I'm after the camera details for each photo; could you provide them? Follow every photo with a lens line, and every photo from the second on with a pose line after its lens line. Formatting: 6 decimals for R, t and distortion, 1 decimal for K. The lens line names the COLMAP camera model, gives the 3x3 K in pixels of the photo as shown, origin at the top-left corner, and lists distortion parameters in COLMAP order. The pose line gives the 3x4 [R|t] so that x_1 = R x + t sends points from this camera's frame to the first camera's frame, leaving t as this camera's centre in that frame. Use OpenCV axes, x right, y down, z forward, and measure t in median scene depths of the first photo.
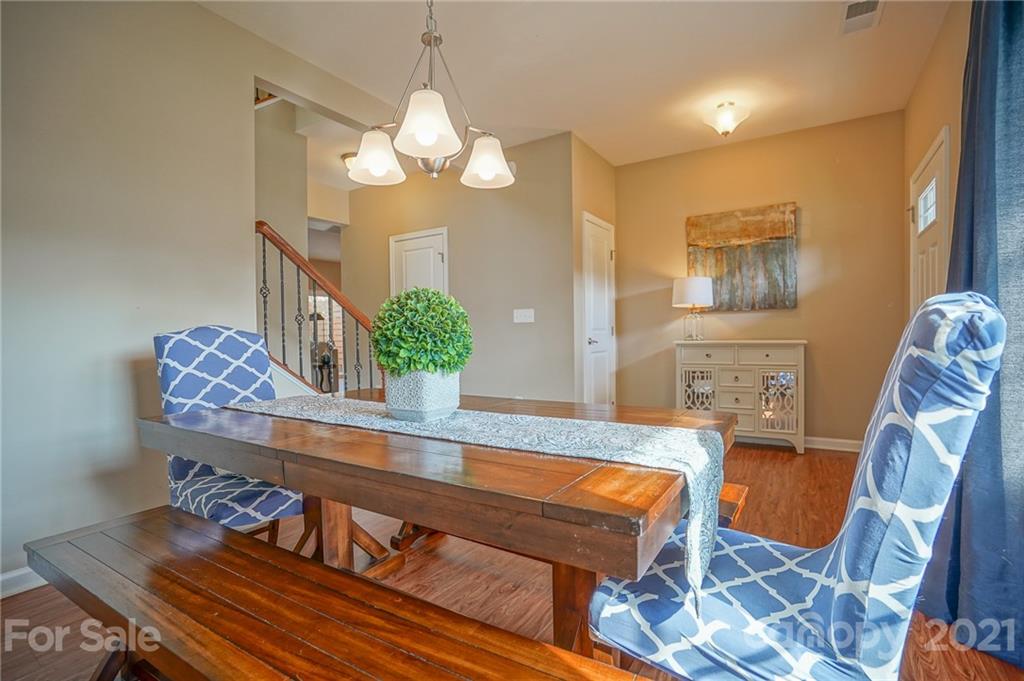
lens RADIAL K [[472.7, 0, 510.3], [0, 472.7, 345.8], [0, 0, 1]] dist [-0.061286, 0.024933]
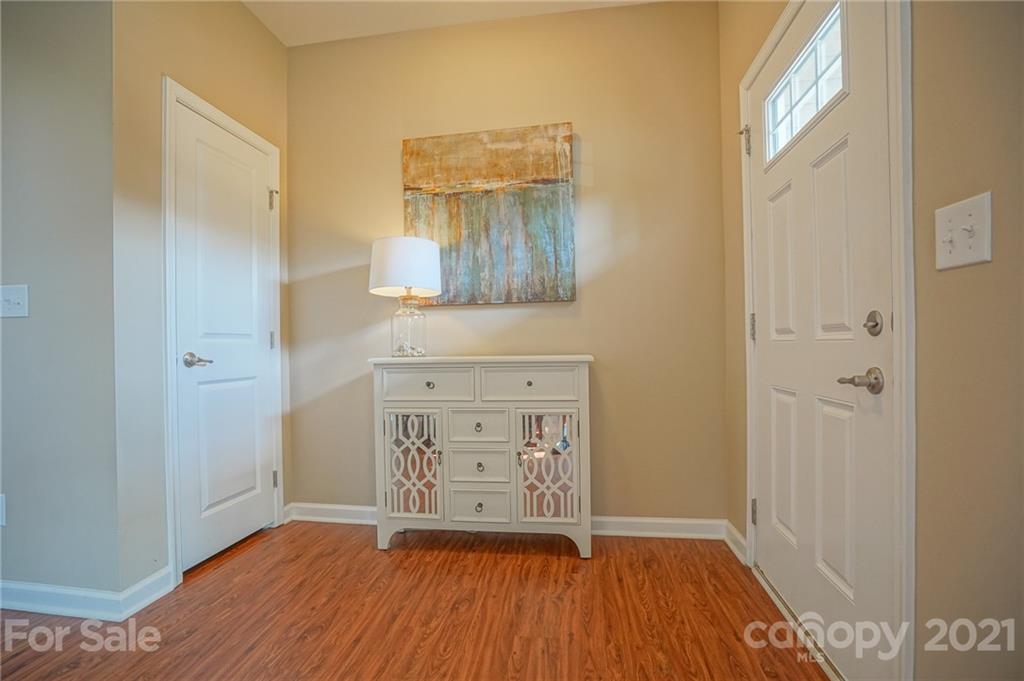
lens RADIAL K [[474.8, 0, 510.6], [0, 474.8, 345.9], [0, 0, 1]] dist [-0.057982, 0.017577]
pose [[0.910716, 0.001917, 0.413029, 0.279738], [0.010855, 0.999533, -0.028573, -0.006971], [-0.412891, 0.030505, 0.910270, 0.462273]]
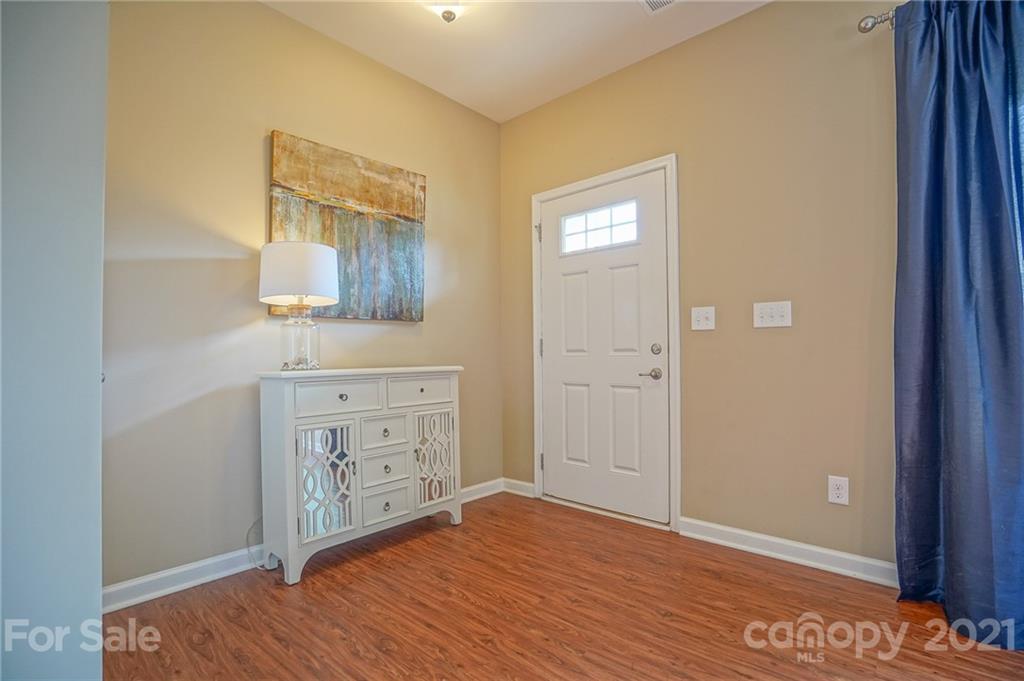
lens RADIAL K [[474.8, 0, 510.6], [0, 474.8, 345.9], [0, 0, 1]] dist [-0.057982, 0.017577]
pose [[0.161970, 0.033789, 0.986217, -0.078810], [0.029914, 0.998786, -0.039132, -0.010629], [-0.986342, 0.035840, 0.160763, 0.712642]]
